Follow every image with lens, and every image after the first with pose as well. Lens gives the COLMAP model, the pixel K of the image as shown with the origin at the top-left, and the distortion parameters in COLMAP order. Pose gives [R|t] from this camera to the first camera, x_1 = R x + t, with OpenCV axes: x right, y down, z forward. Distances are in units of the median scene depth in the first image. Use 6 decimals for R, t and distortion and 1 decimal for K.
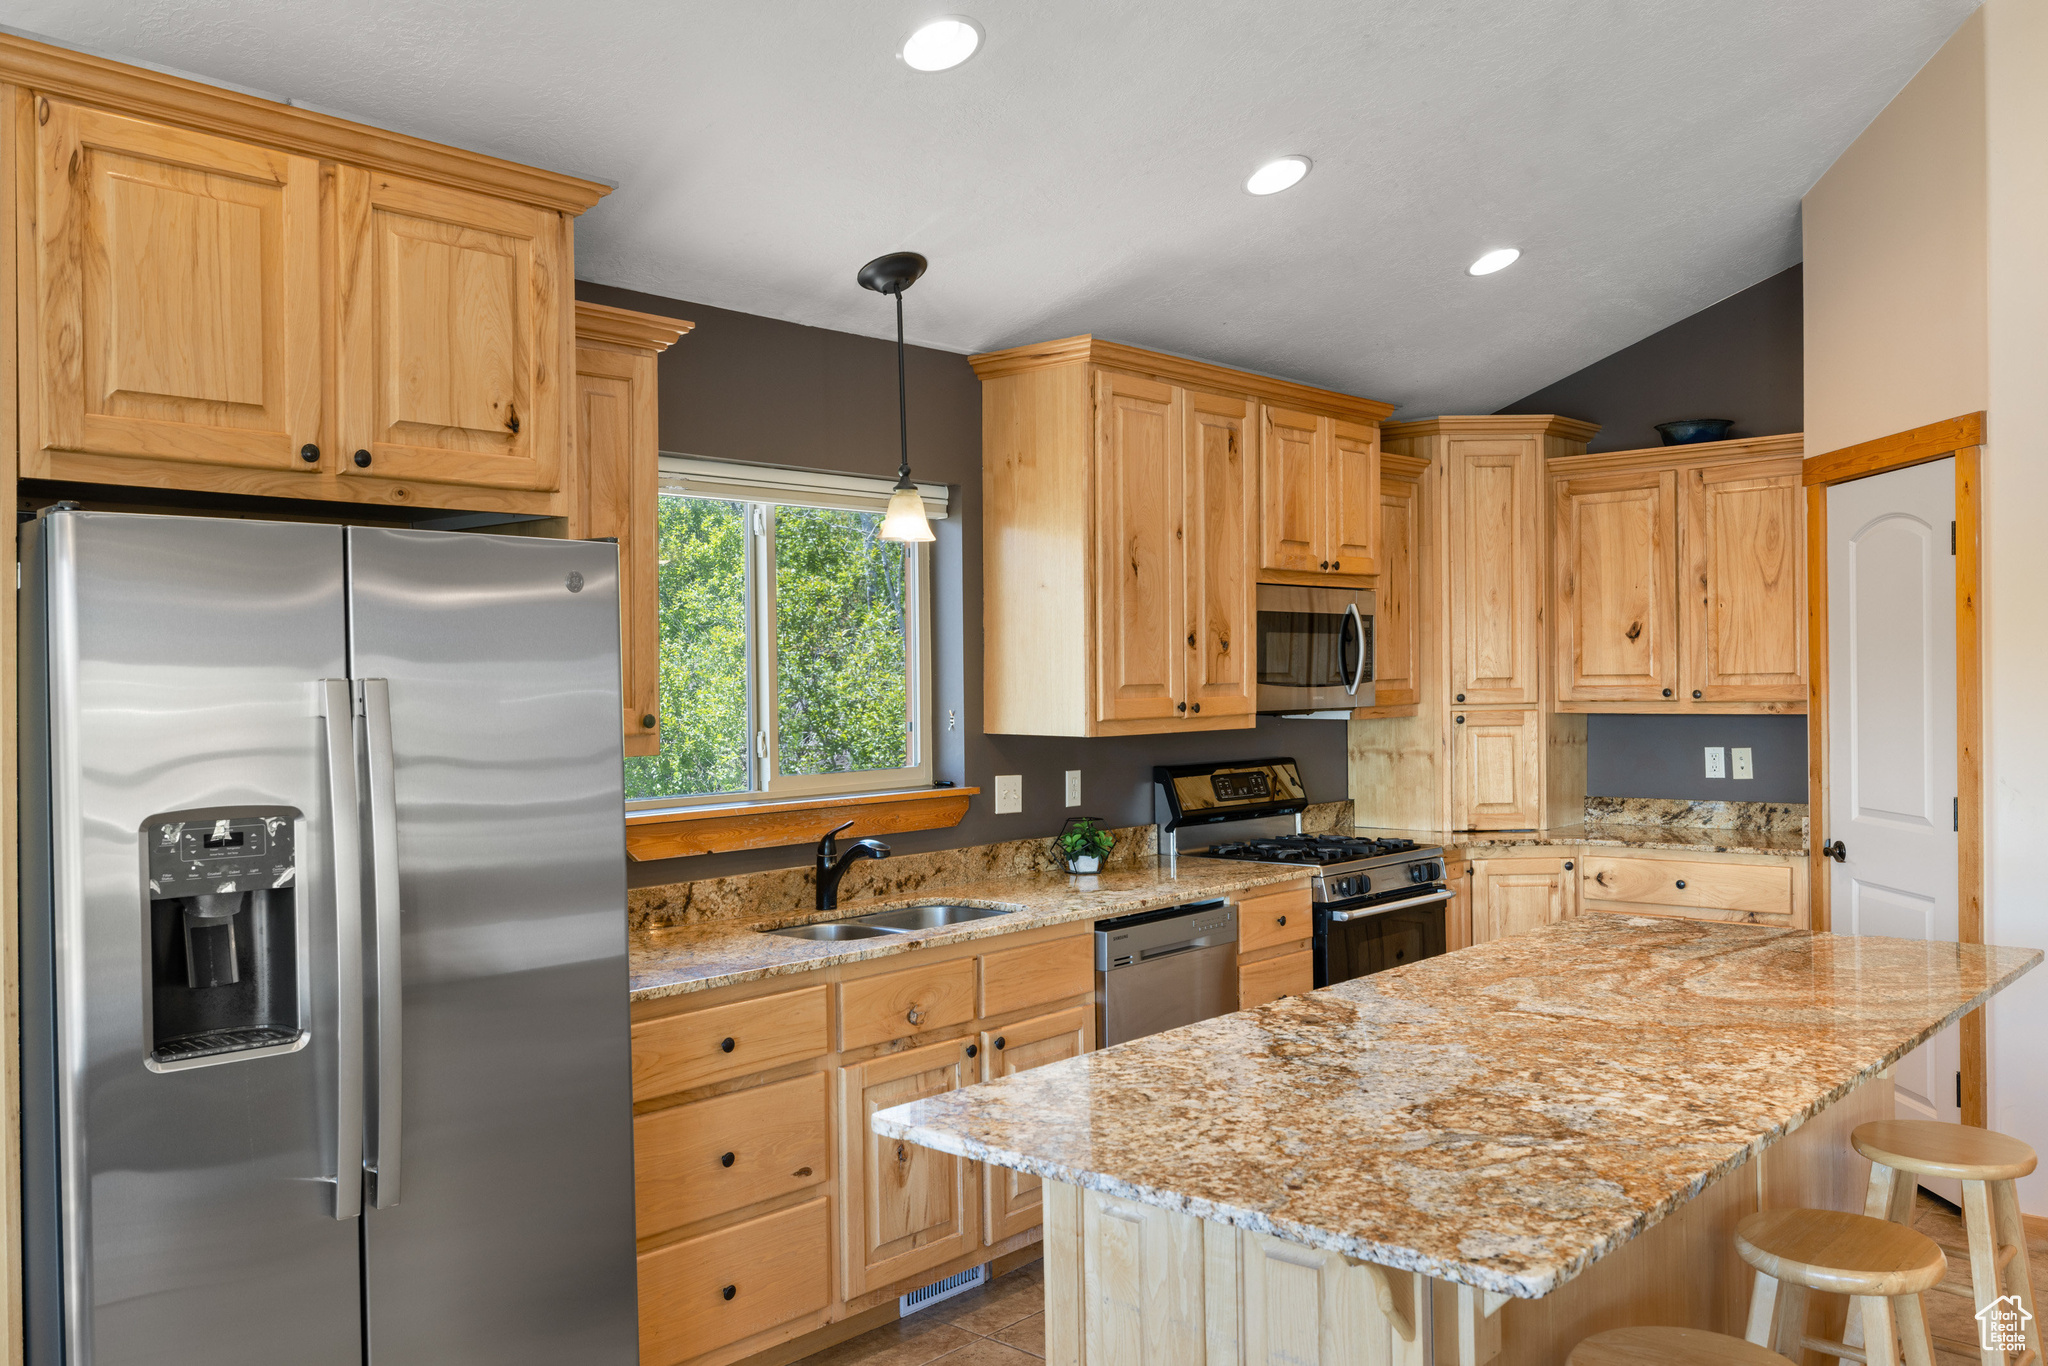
lens RADIAL K [[1615.3, 0, 1024.0], [0, 1615.3, 683.0], [0, 0, 1]] dist [0.003983, 0.007126]
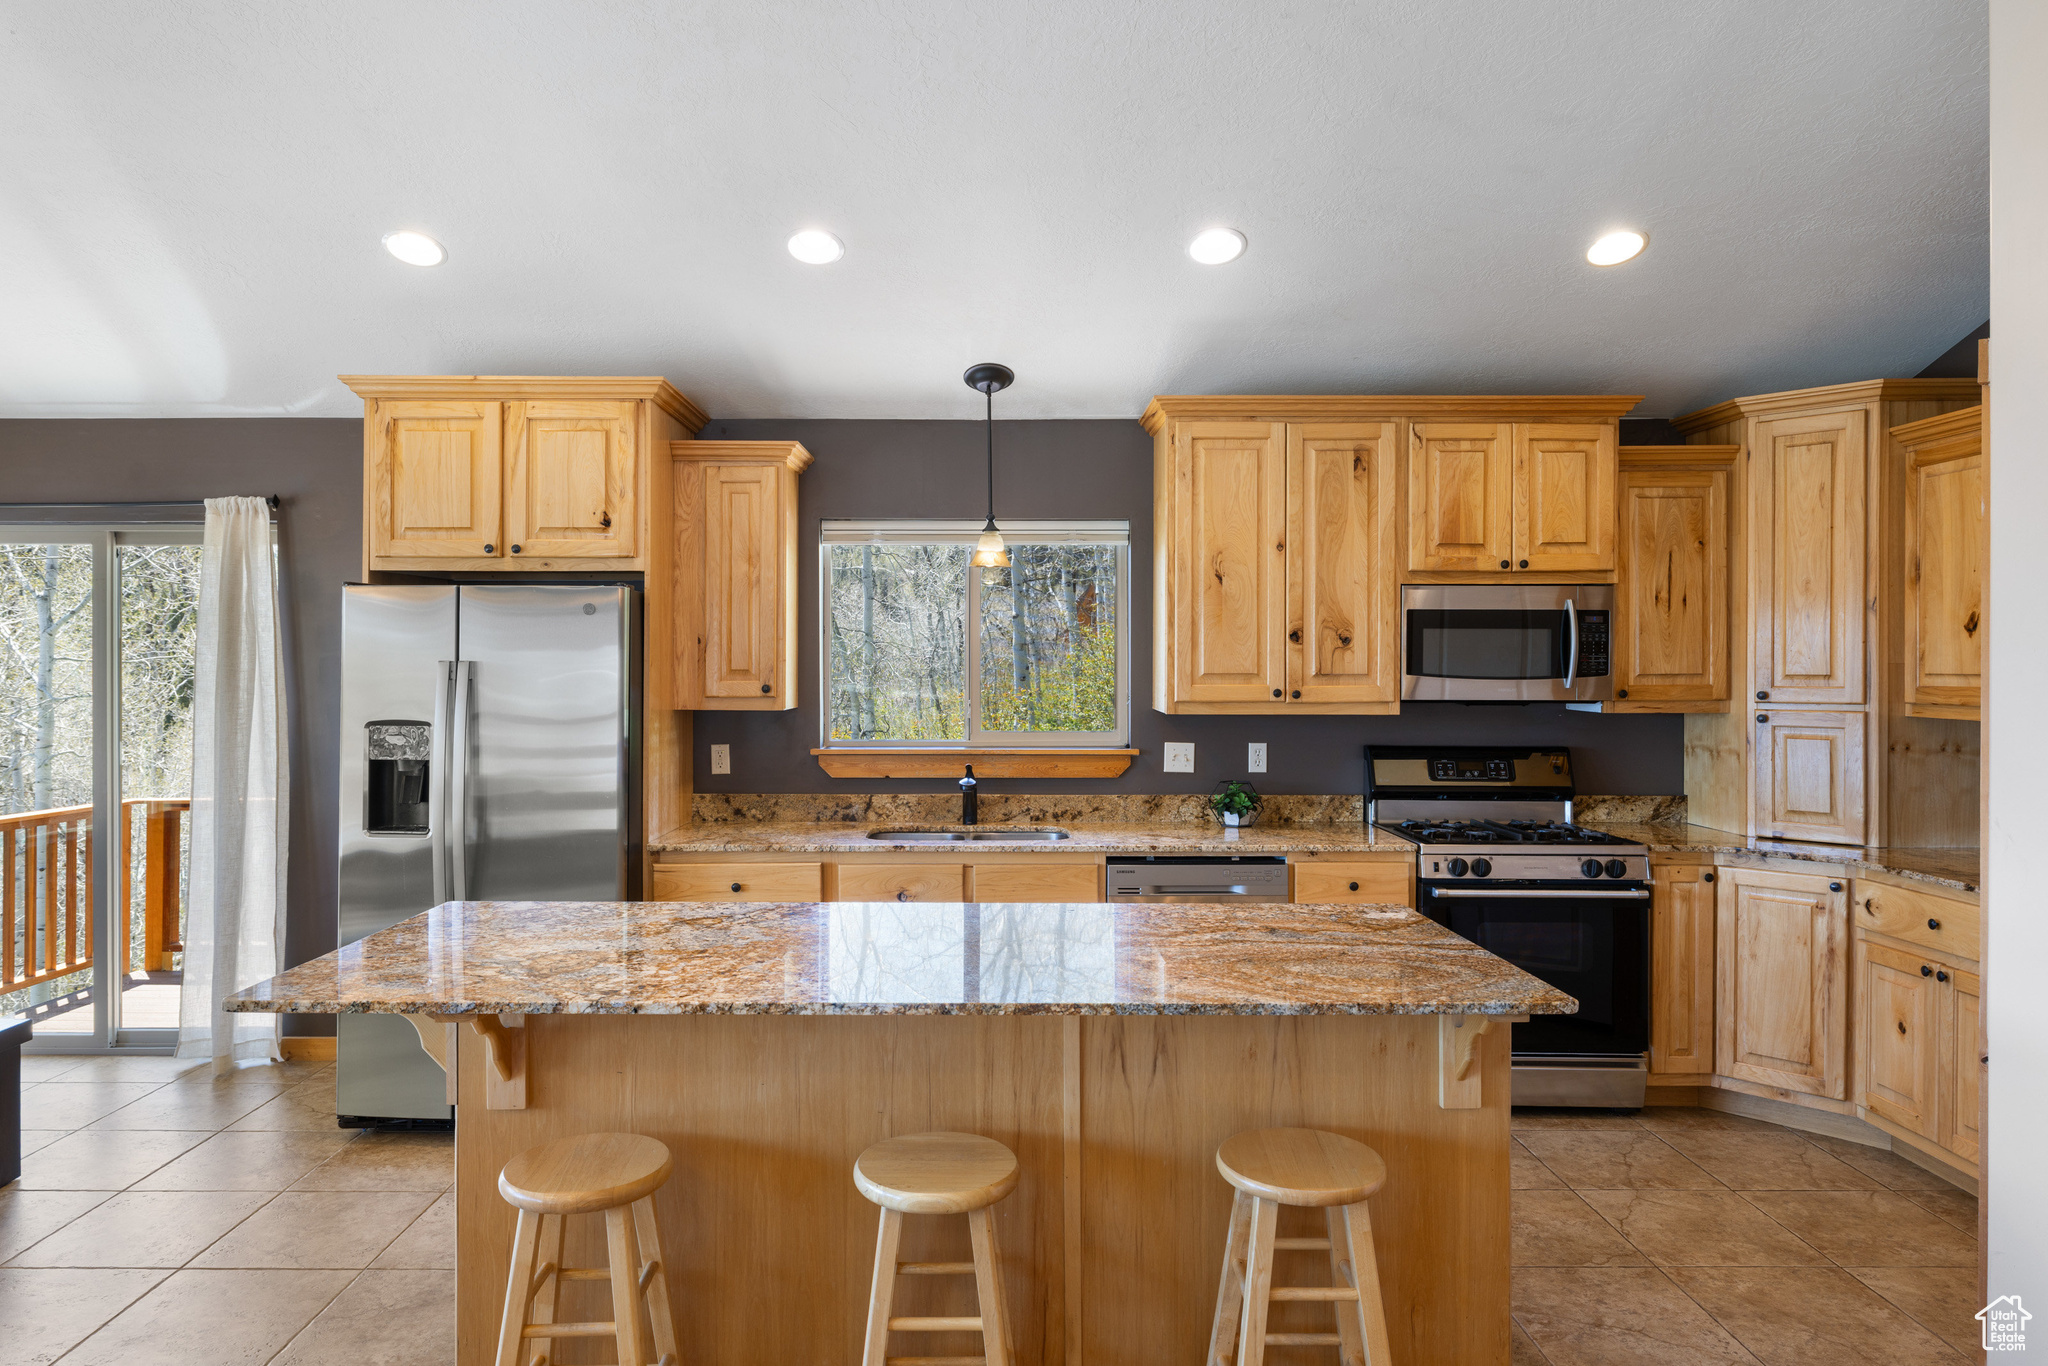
lens RADIAL K [[1279.1, 0, 1022.1], [0, 1279.1, 657.4], [0, 0, 1]] dist [0.000803, 0.002073]
pose [[0.679990, 0.010953, -0.733140, 0.629326], [-0.013621, 0.999905, 0.002304, -0.010488], [0.733095, 0.008419, 0.680074, 0.216309]]
